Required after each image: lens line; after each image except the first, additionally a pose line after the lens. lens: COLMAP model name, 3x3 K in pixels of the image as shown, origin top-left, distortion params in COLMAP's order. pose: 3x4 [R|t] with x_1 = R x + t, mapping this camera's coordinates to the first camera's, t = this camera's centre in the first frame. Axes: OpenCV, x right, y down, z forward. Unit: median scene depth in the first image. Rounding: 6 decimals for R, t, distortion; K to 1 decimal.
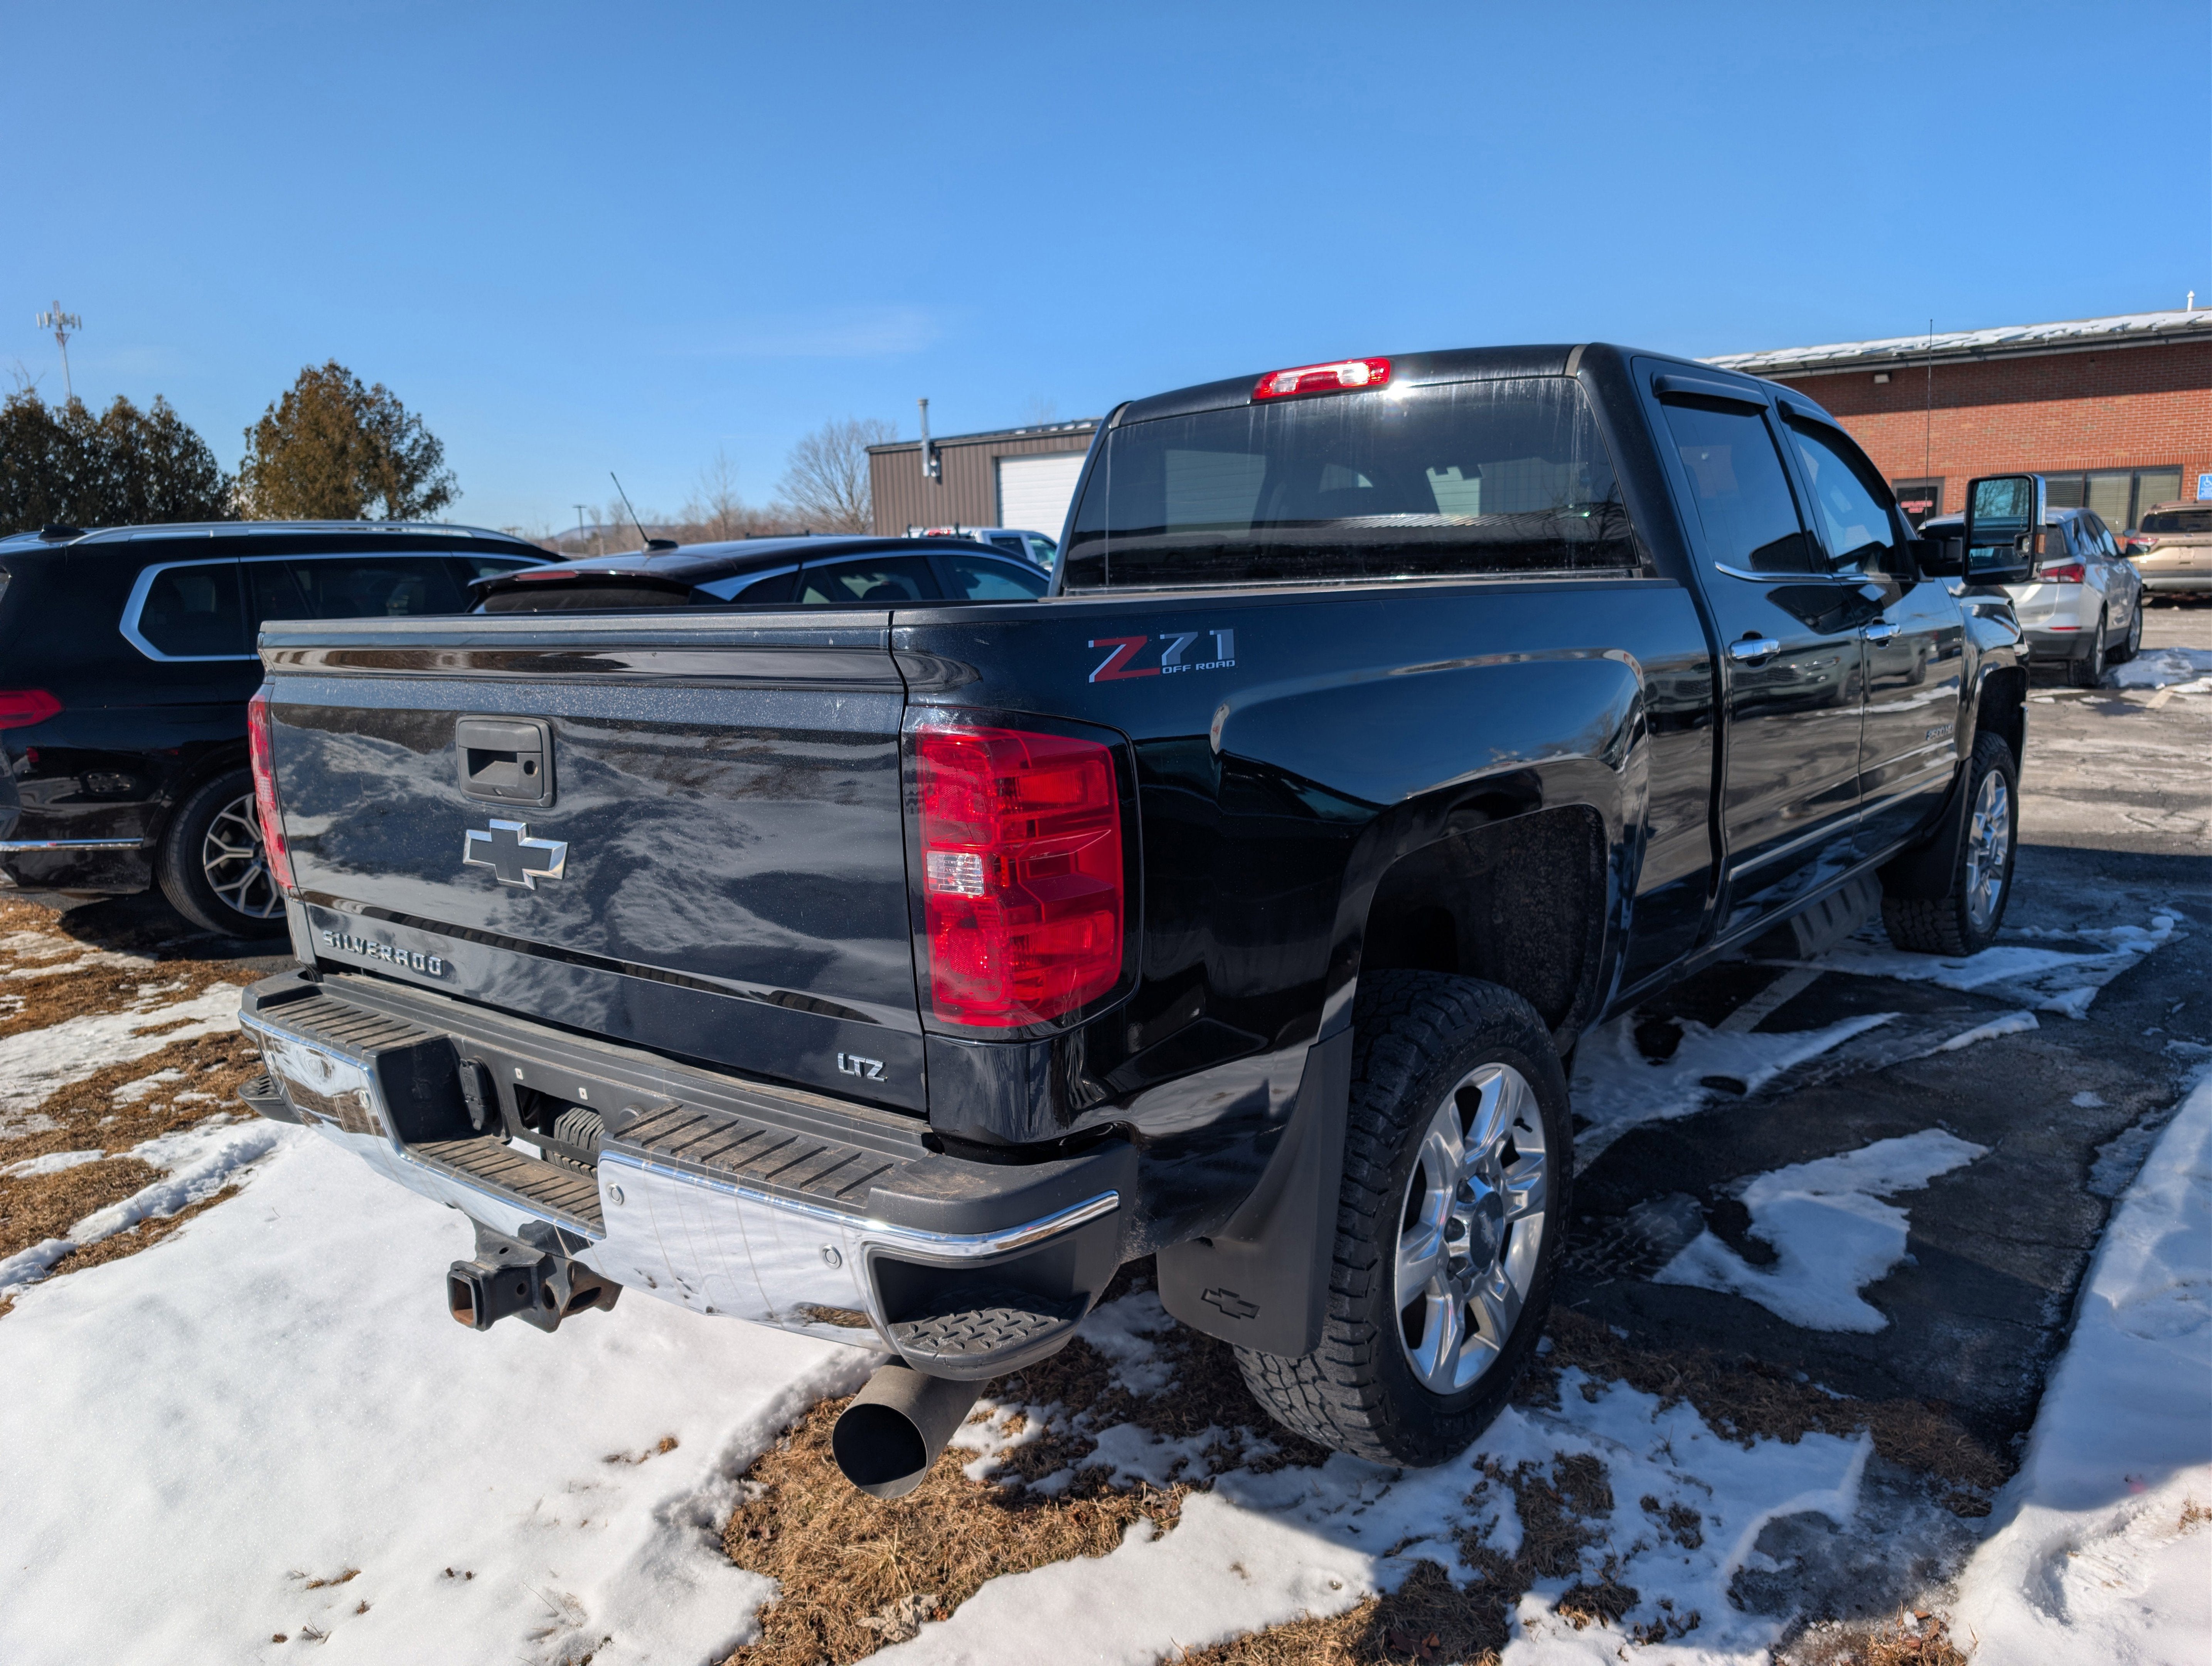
lens RADIAL K [[1662.8, 0, 1106.0], [0, 1662.8, 833.0], [0, 0, 1]] dist [0.068243, -0.151358]
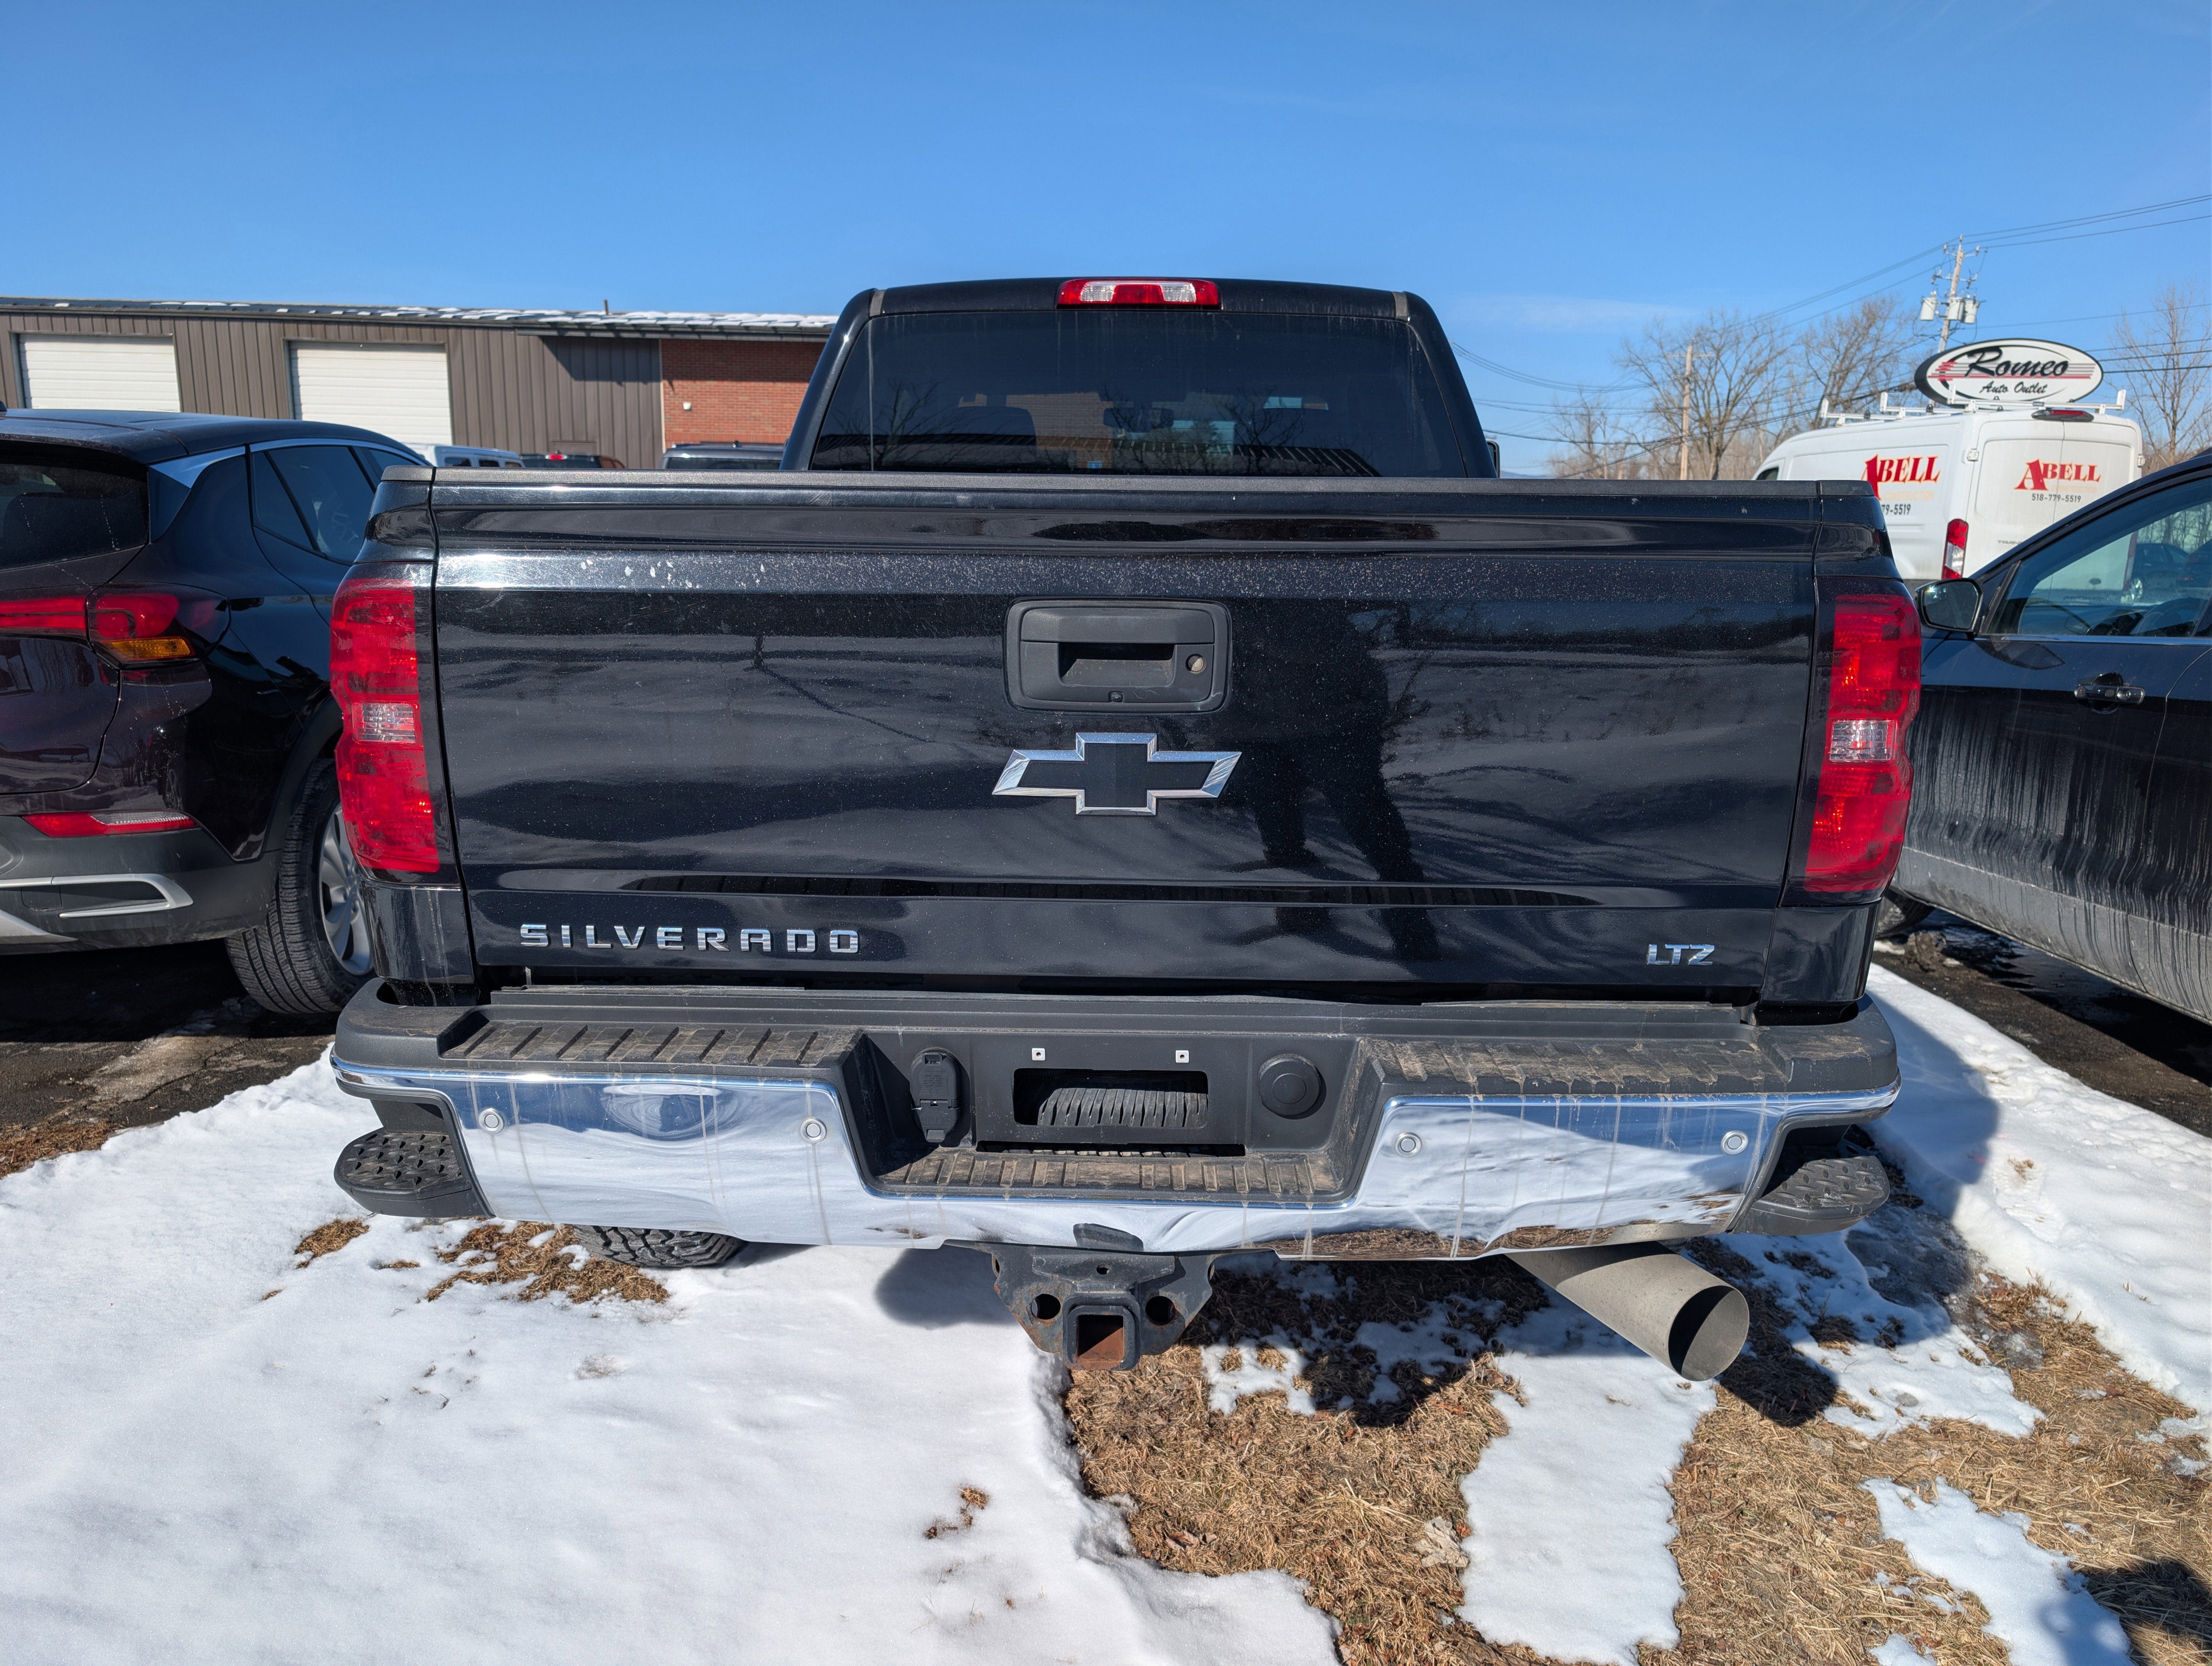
lens RADIAL K [[1662.8, 0, 1106.0], [0, 1662.8, 833.0], [0, 0, 1]] dist [0.068243, -0.151358]
pose [[0.770221, -0.074909, 0.633362, -0.791530], [0.058458, 0.997190, 0.046850, 0.002685], [-0.635092, 0.000940, 0.772436, 0.350511]]
